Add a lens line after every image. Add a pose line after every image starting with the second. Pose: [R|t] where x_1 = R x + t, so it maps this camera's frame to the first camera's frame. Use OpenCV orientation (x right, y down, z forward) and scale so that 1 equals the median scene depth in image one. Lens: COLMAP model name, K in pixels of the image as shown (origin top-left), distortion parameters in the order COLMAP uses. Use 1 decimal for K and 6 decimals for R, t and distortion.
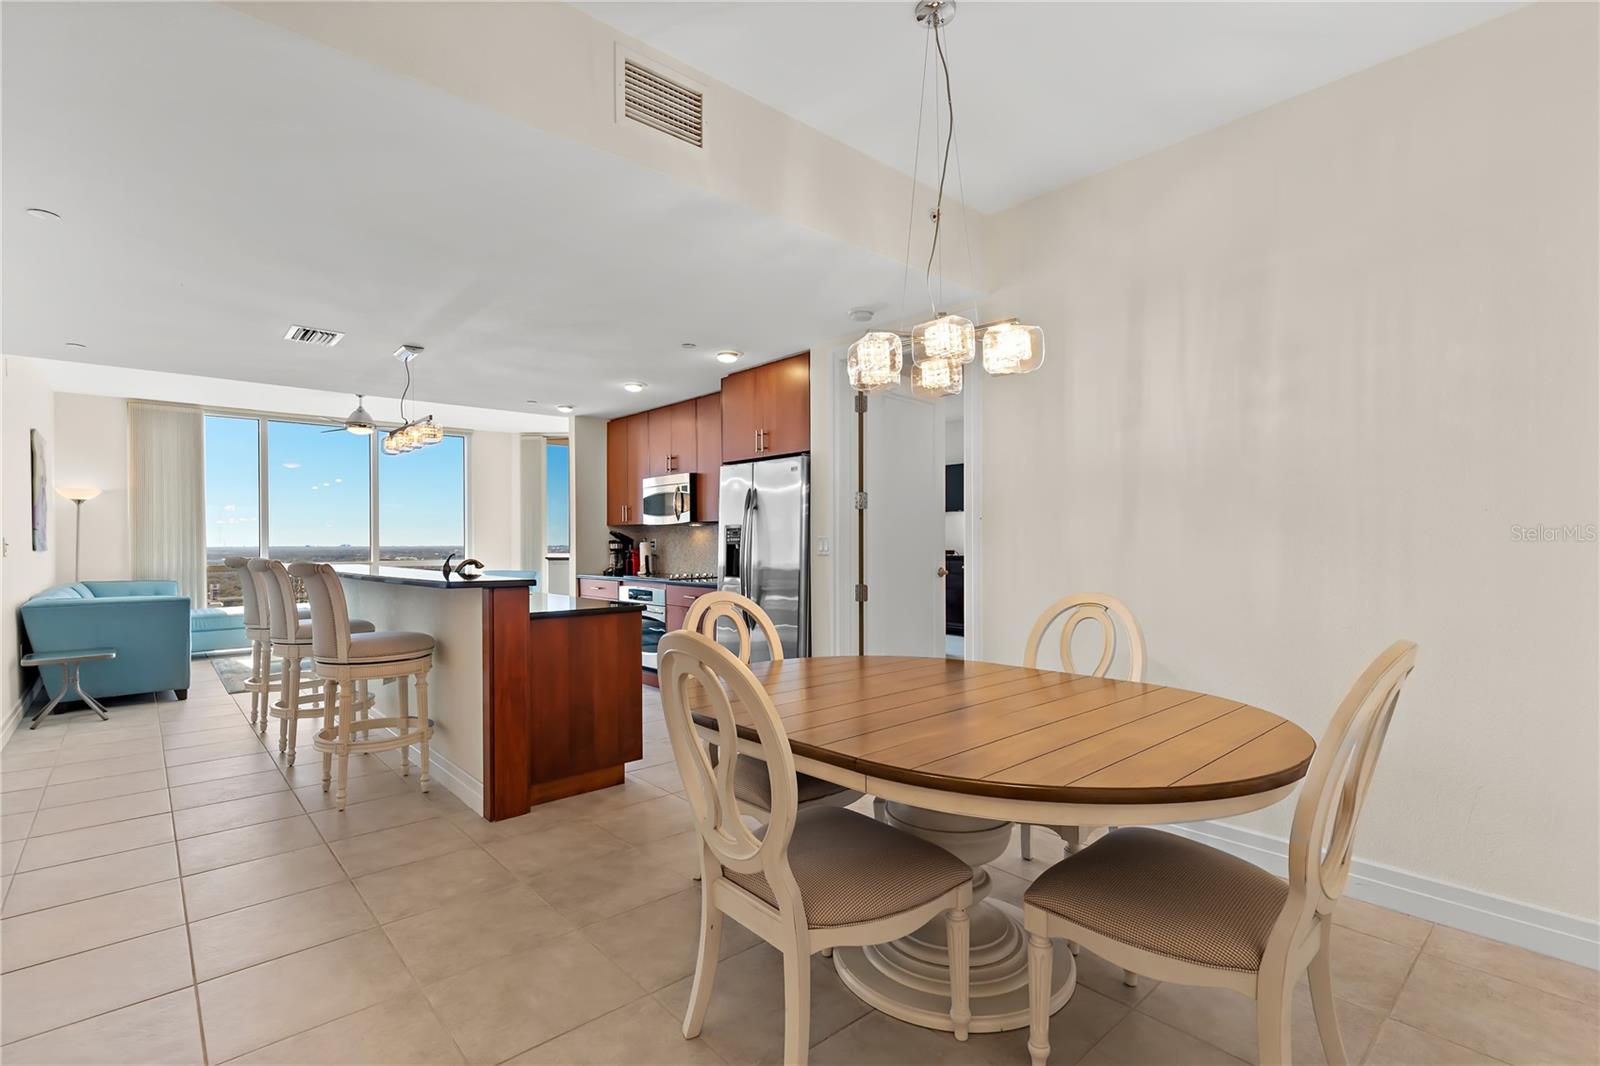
lens RADIAL K [[739.2, 0, 786.7], [0, 739.2, 535.4], [0, 0, 1]] dist [0.017782, -0.002481]
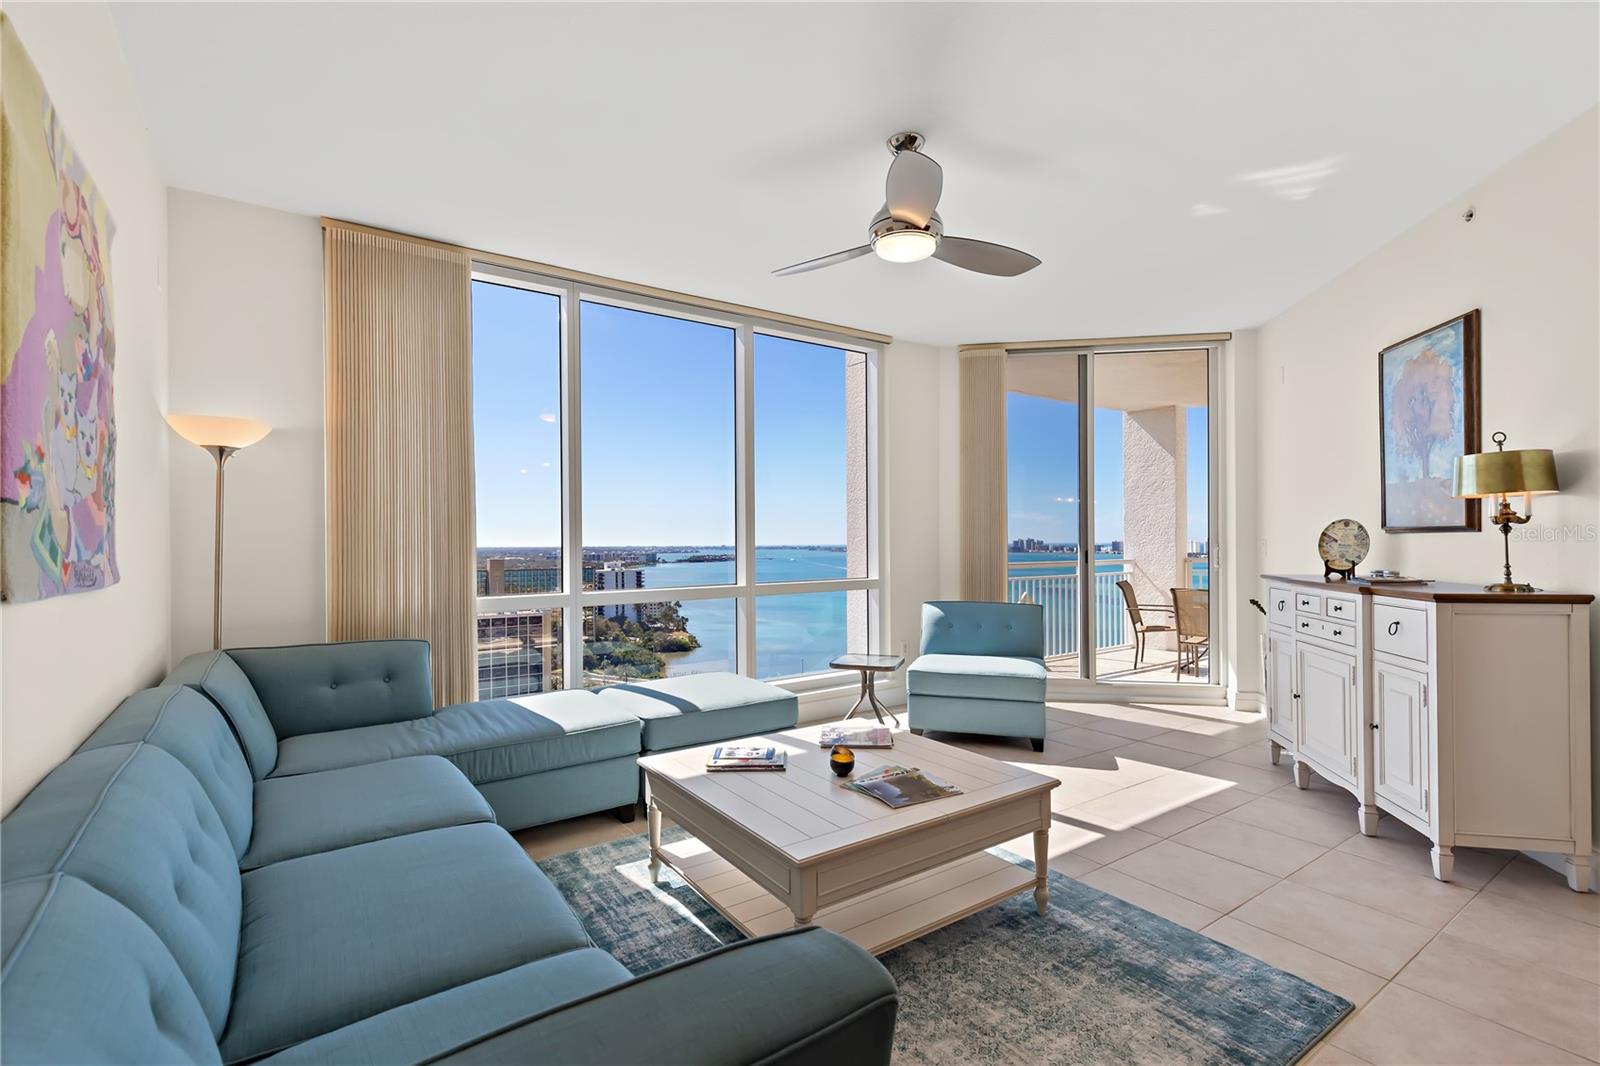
lens RADIAL K [[739.2, 0, 796.2], [0, 739.2, 528.9], [0, 0, 1]] dist [0.017782, -0.002481]
pose [[0.995048, -0.009906, -0.098897, -0.547154], [0.008642, 0.999876, -0.013200, 0.004406], [0.099016, 0.012280, 0.995010, 0.578596]]
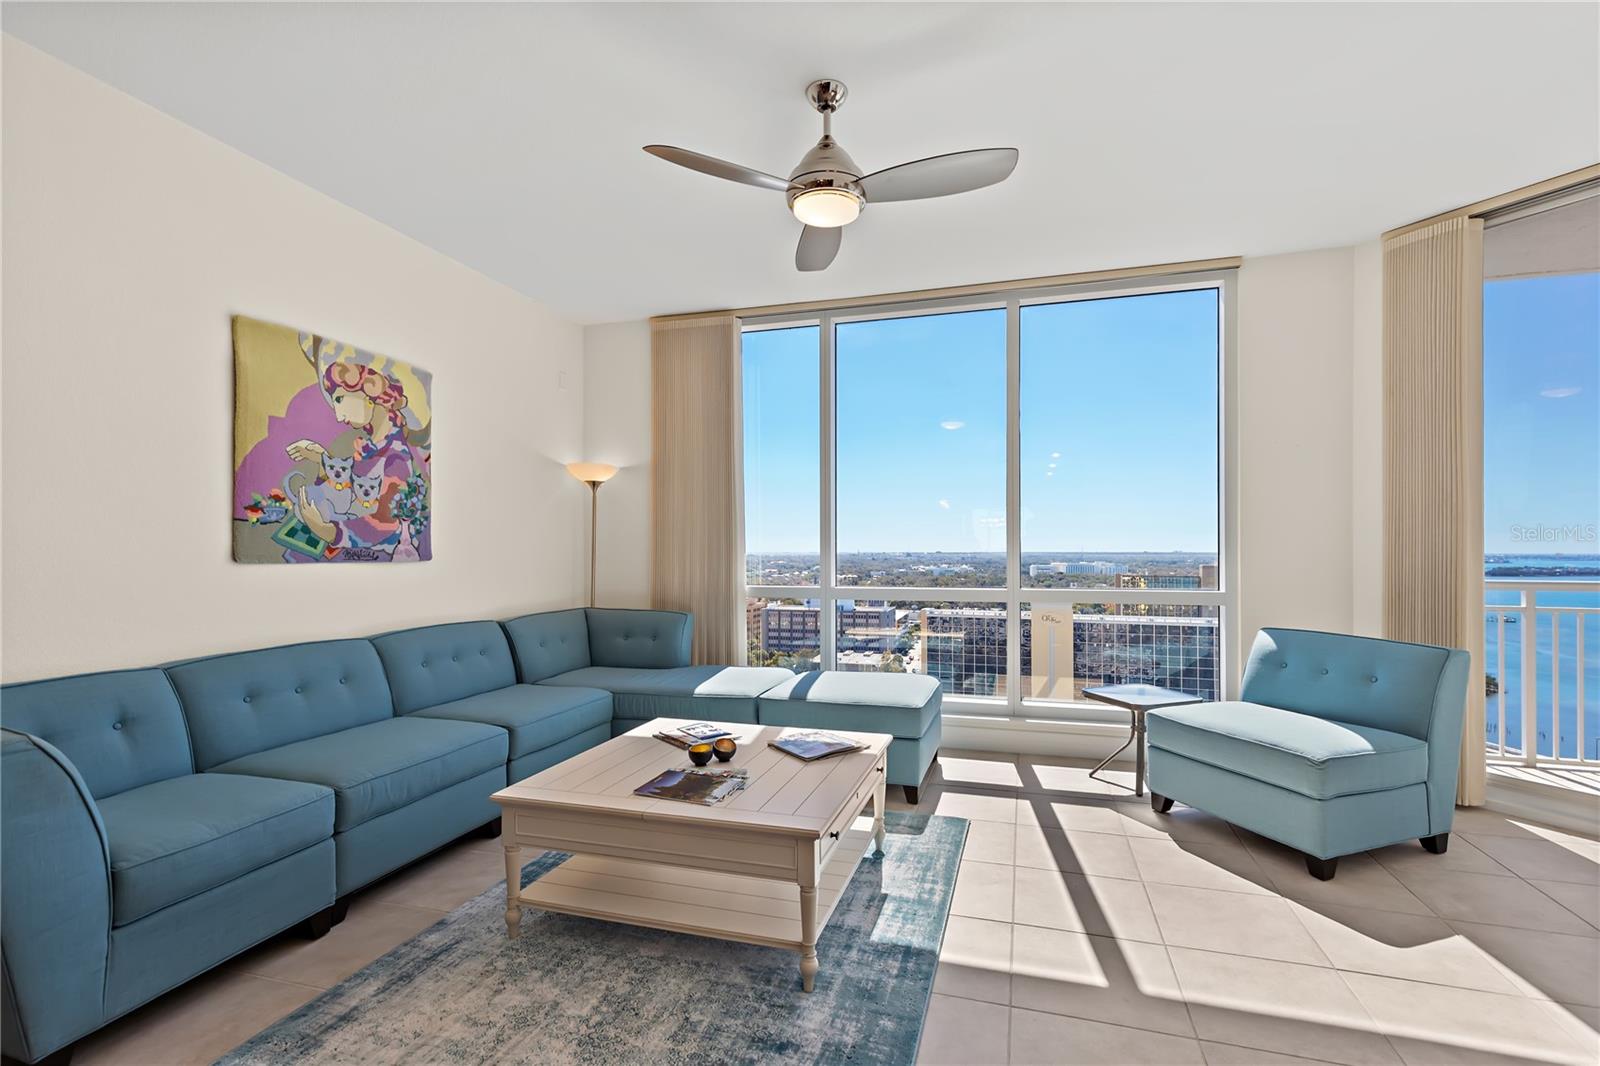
lens RADIAL K [[739.2, 0, 808.9], [0, 739.2, 531.7], [0, 0, 1]] dist [0.017782, -0.002481]
pose [[0.534335, -0.022367, -0.844977, -0.275577], [0.005268, 0.999719, -0.023132, 0.011069], [0.845257, 0.007909, 0.534302, 0.752069]]
